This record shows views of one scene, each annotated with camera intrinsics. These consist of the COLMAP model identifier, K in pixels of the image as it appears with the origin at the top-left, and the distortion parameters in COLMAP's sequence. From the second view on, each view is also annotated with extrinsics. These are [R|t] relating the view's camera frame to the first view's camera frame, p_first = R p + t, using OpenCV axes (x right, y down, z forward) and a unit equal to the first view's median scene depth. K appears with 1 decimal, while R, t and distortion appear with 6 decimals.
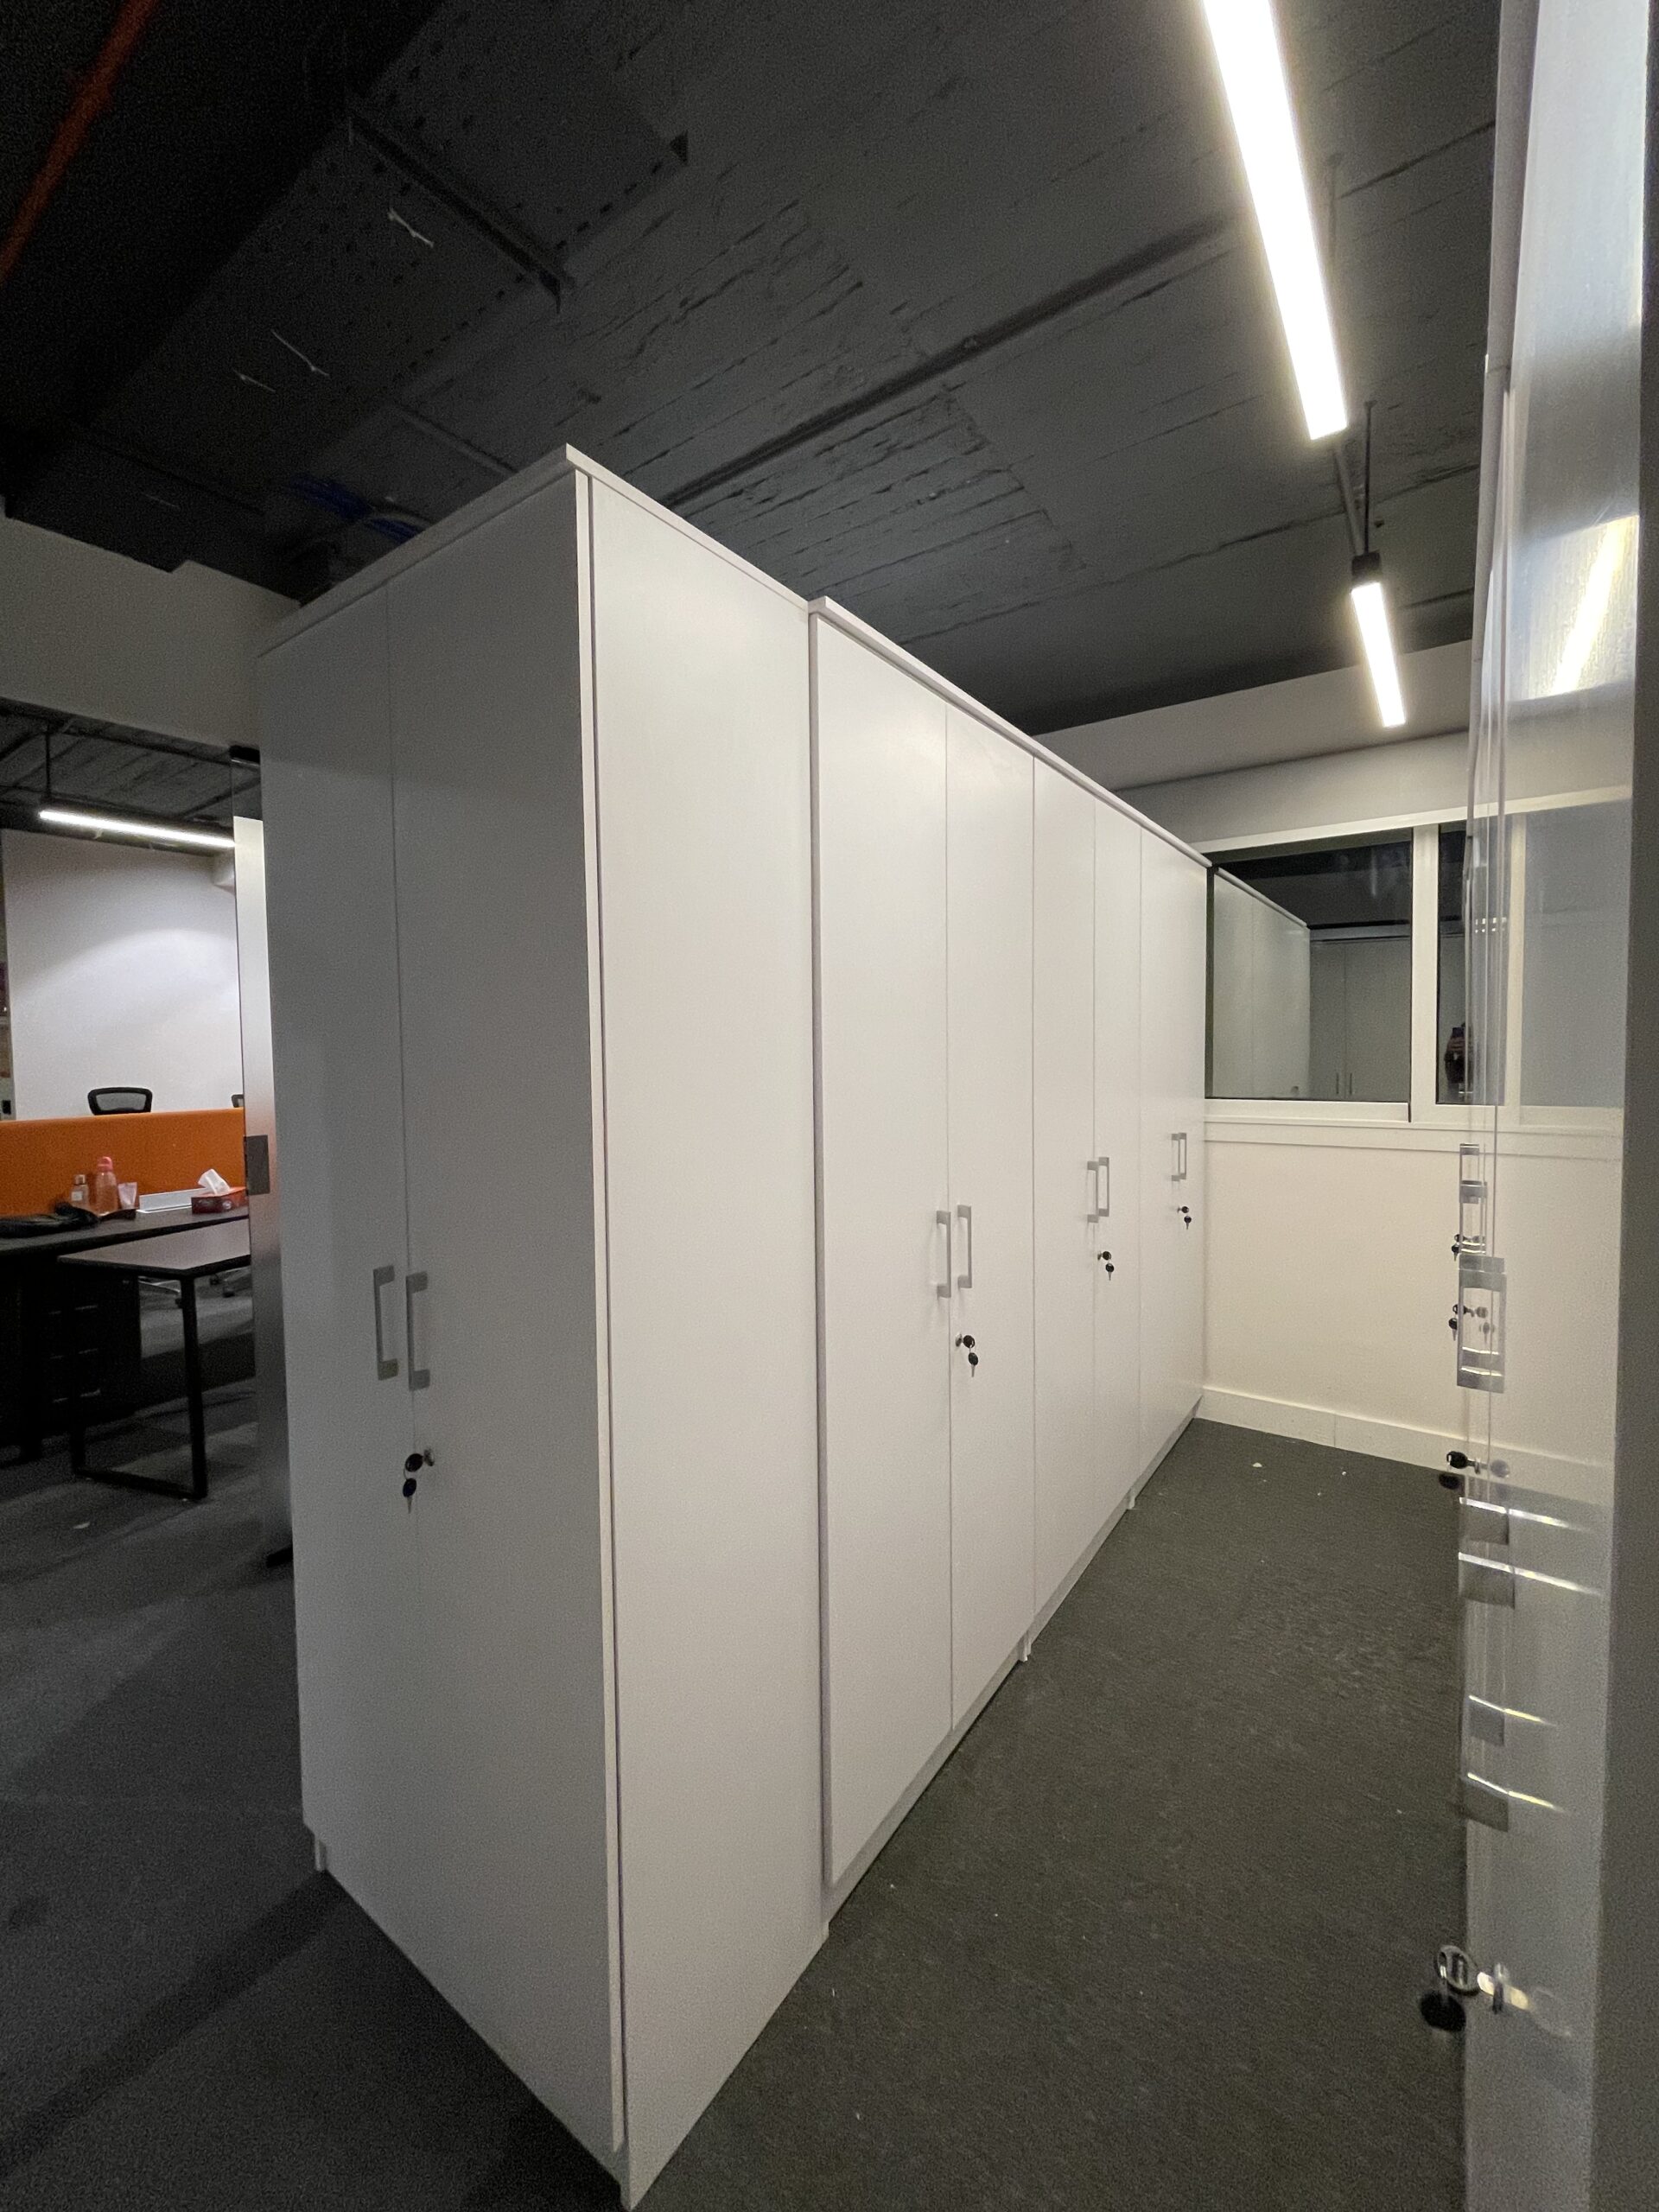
lens RADIAL K [[890.7, 0, 832.2], [0, 890.7, 1081.5], [0, 0, 1]] dist [-0.003179, 0.000300]
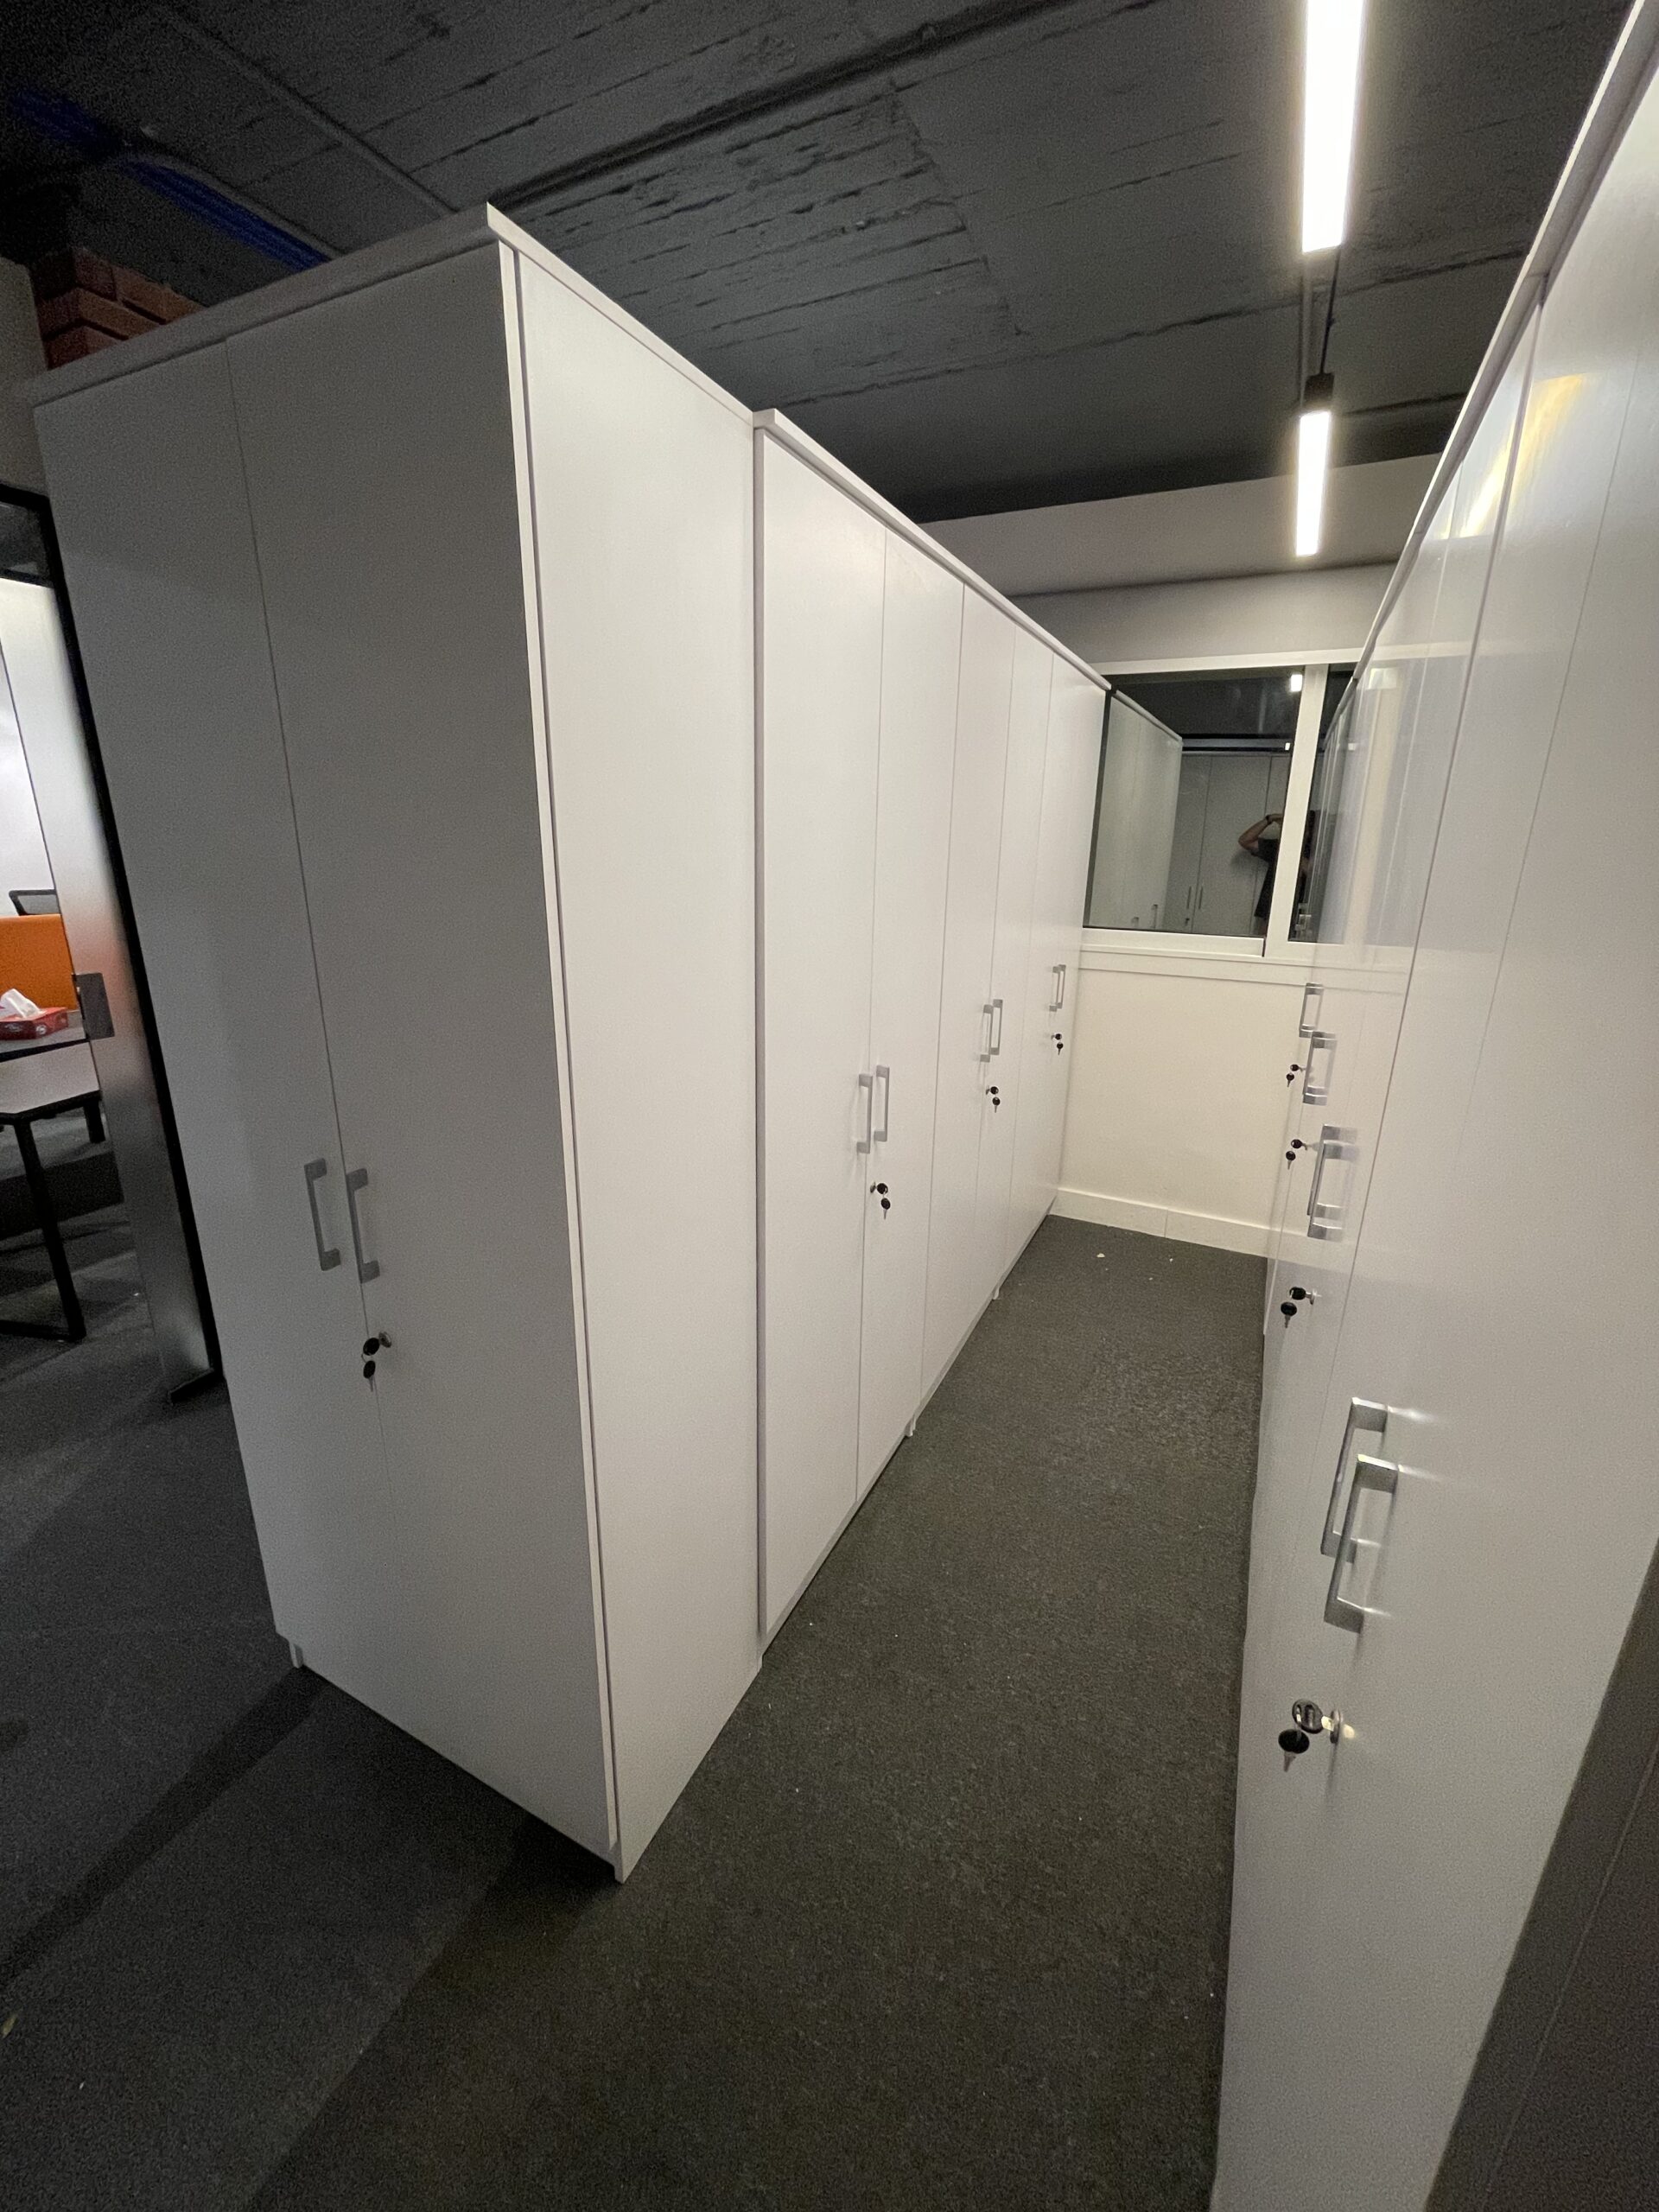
lens RADIAL K [[891.4, 0, 830.0], [0, 891.4, 1081.4], [0, 0, 1]] dist [-0.000820, 0.000034]
pose [[0.987635, -0.014601, 0.156091, -0.061034], [-0.022846, 0.971621, 0.235435, -0.070402], [-0.155099, -0.236090, 0.959274, 0.003266]]
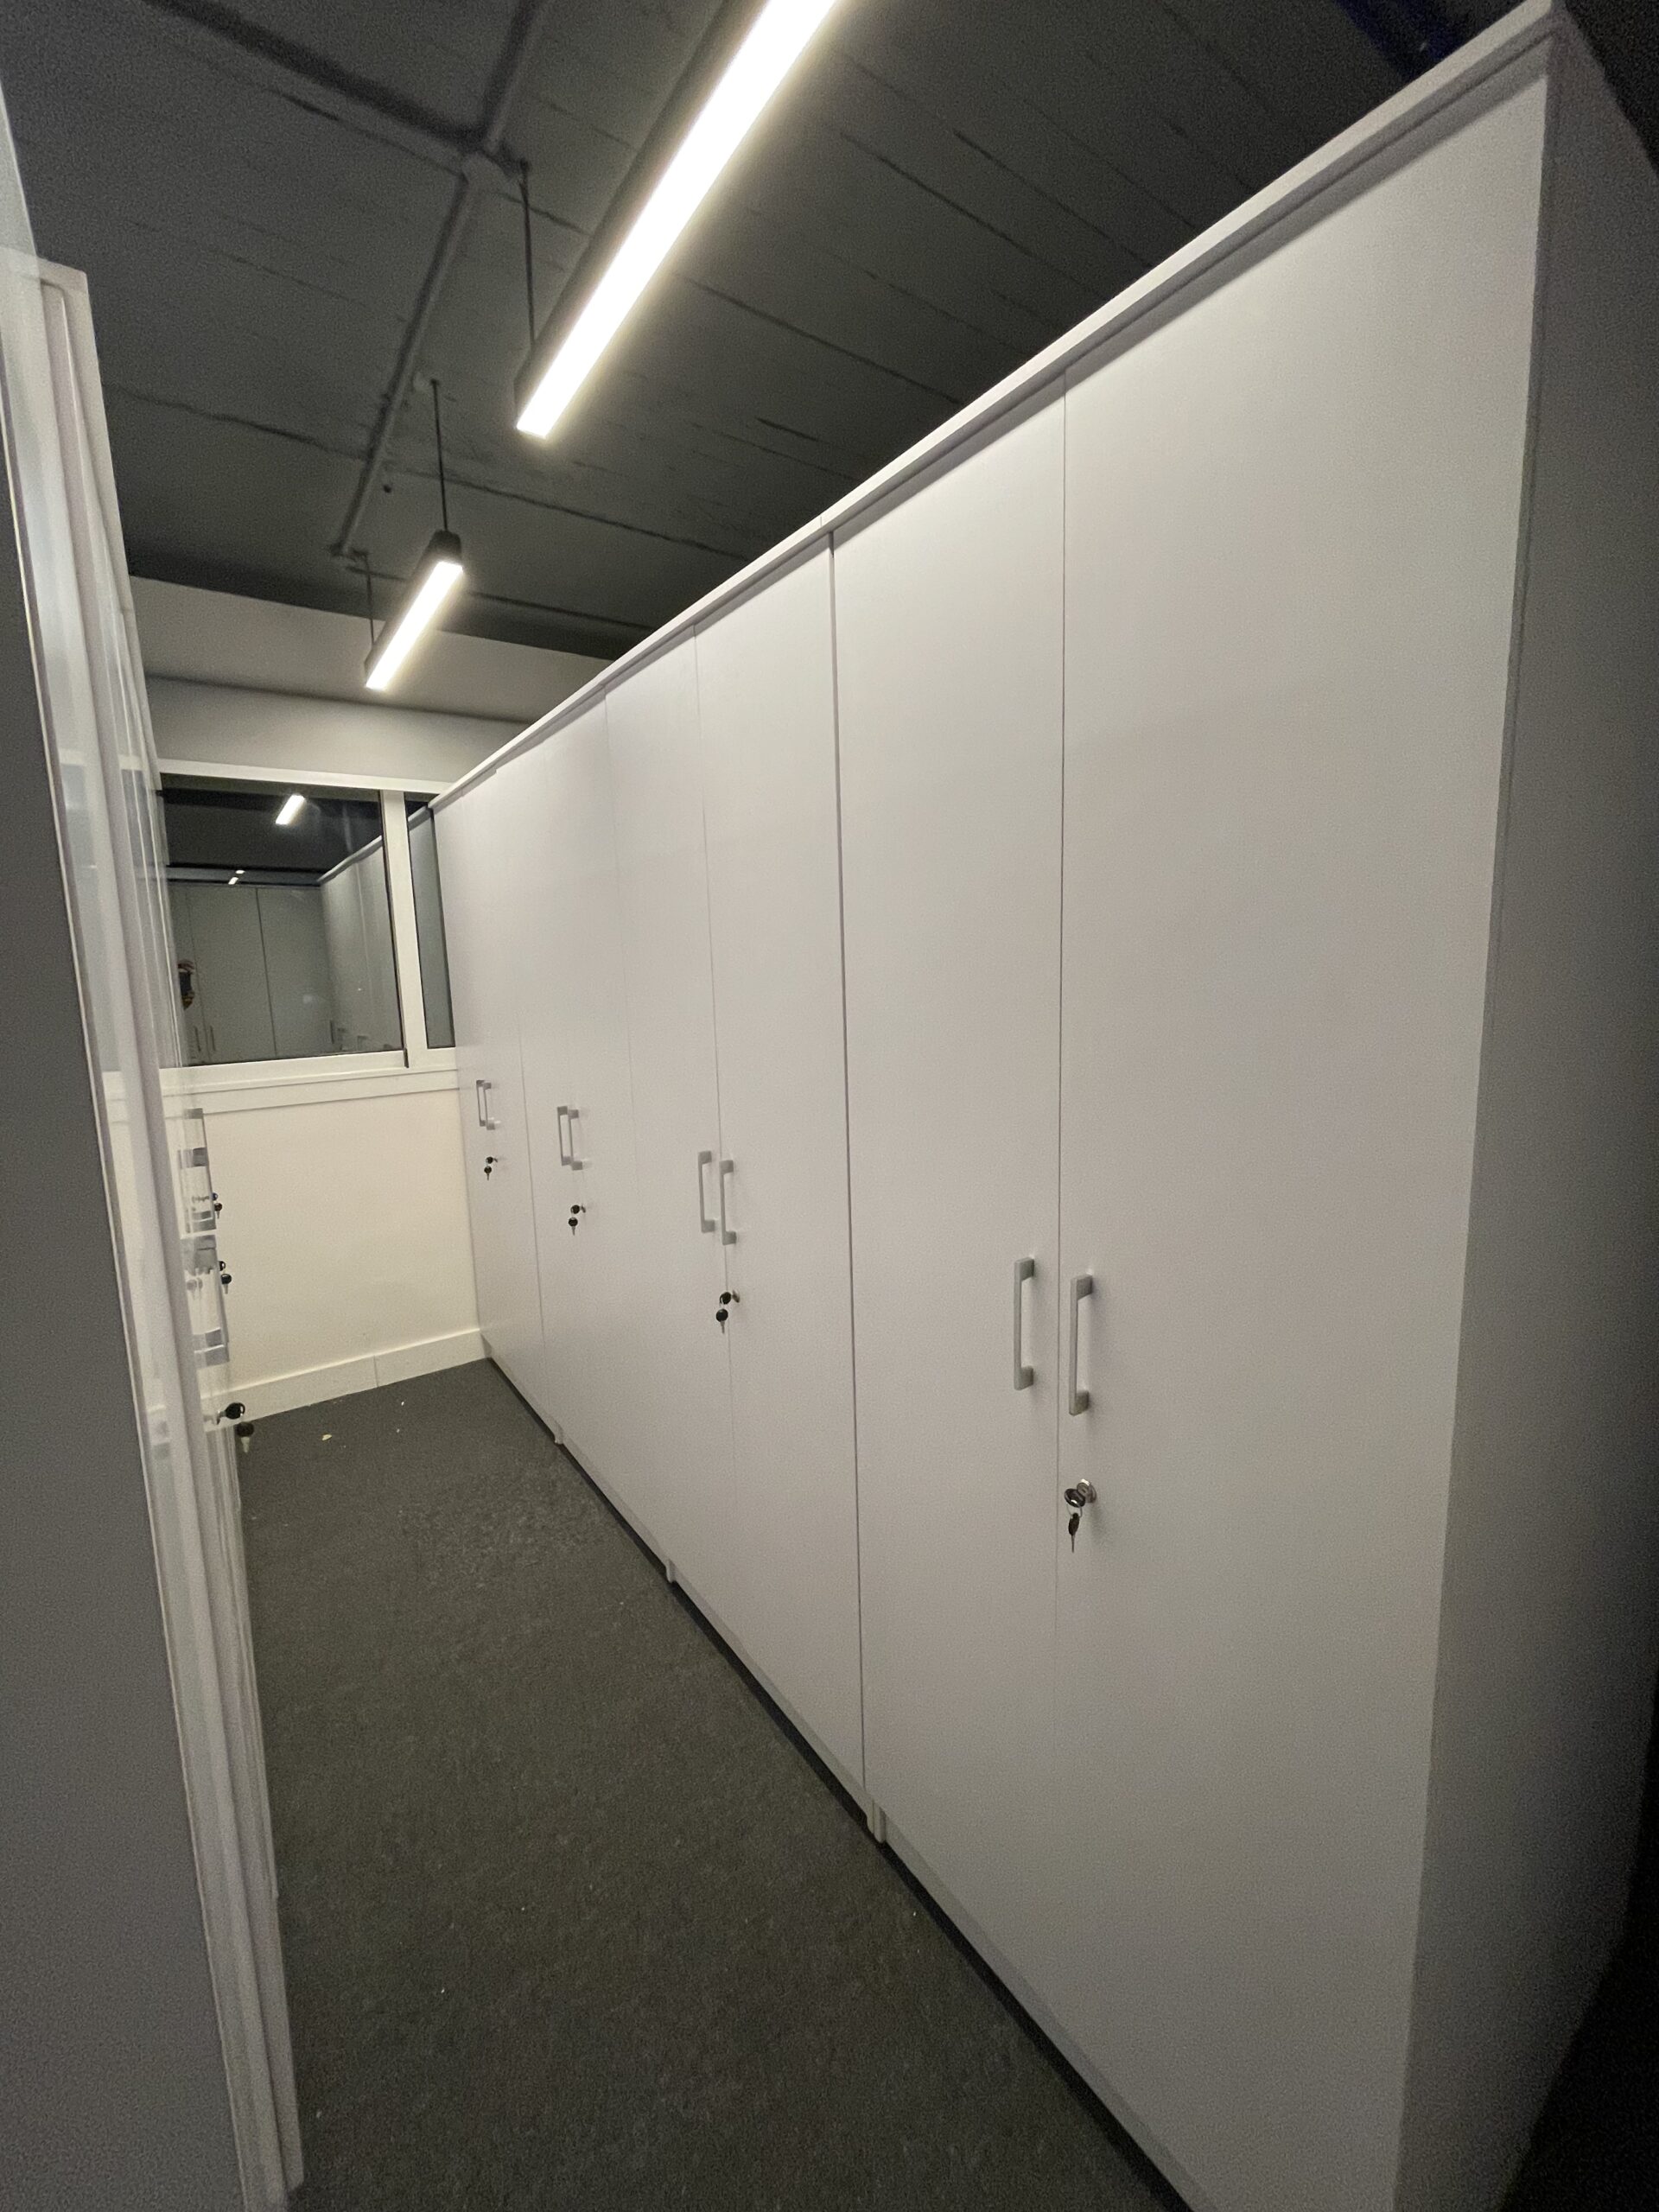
lens RADIAL K [[890.7, 0, 832.2], [0, 890.7, 1081.5], [0, 0, 1]] dist [-0.003179, 0.000300]
pose [[0.319456, -0.117135, 0.940334, -0.289180], [0.061325, 0.992806, 0.102837, -0.024686], [-0.945615, 0.024814, 0.324341, 0.219242]]
